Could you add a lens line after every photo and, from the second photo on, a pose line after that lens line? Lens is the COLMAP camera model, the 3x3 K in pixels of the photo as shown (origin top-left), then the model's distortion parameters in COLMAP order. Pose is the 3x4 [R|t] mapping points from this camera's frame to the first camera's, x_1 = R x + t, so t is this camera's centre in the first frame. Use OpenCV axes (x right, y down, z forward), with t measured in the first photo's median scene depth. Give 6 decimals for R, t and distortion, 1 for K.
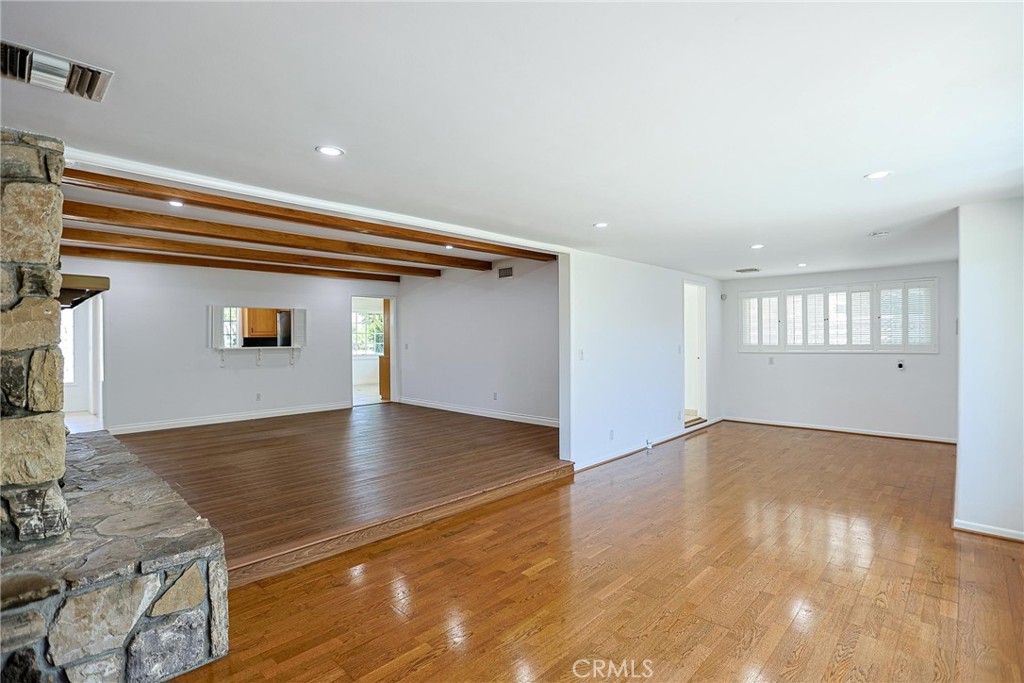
lens RADIAL K [[504.3, 0, 520.3], [0, 504.3, 346.2], [0, 0, 1]] dist [-0.042776, 0.010484]
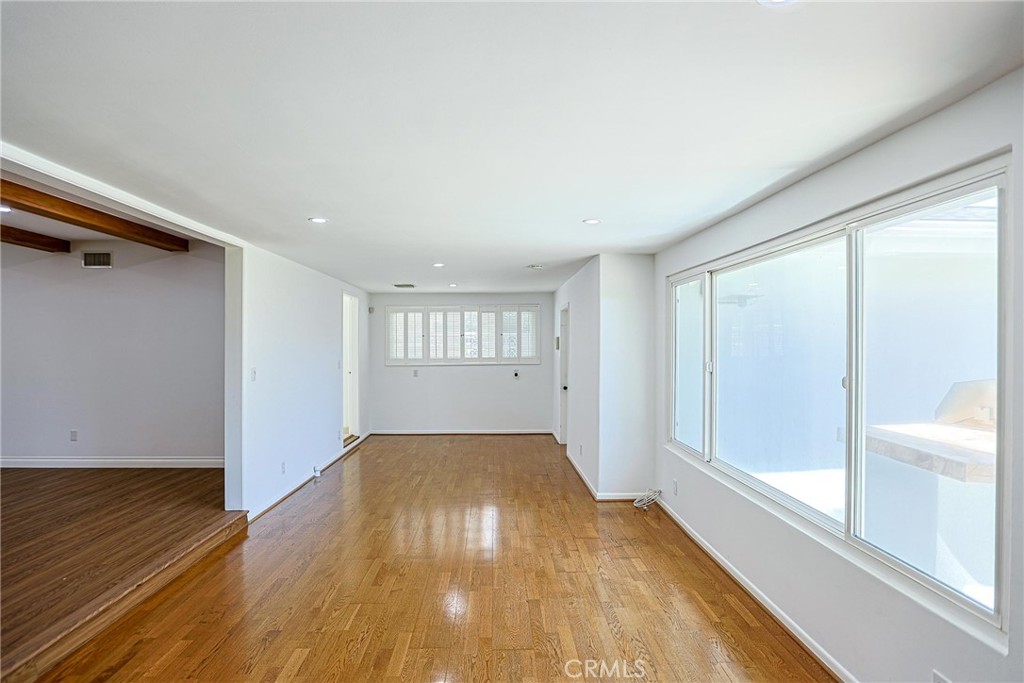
lens RADIAL K [[504.3, 0, 515.9], [0, 504.3, 342.0], [0, 0, 1]] dist [-0.042776, 0.010484]
pose [[0.704768, 0.013432, 0.709311, -0.118798], [0.008324, 0.999595, -0.027200, -0.006937], [-0.709389, 0.025074, 0.704371, 0.115159]]
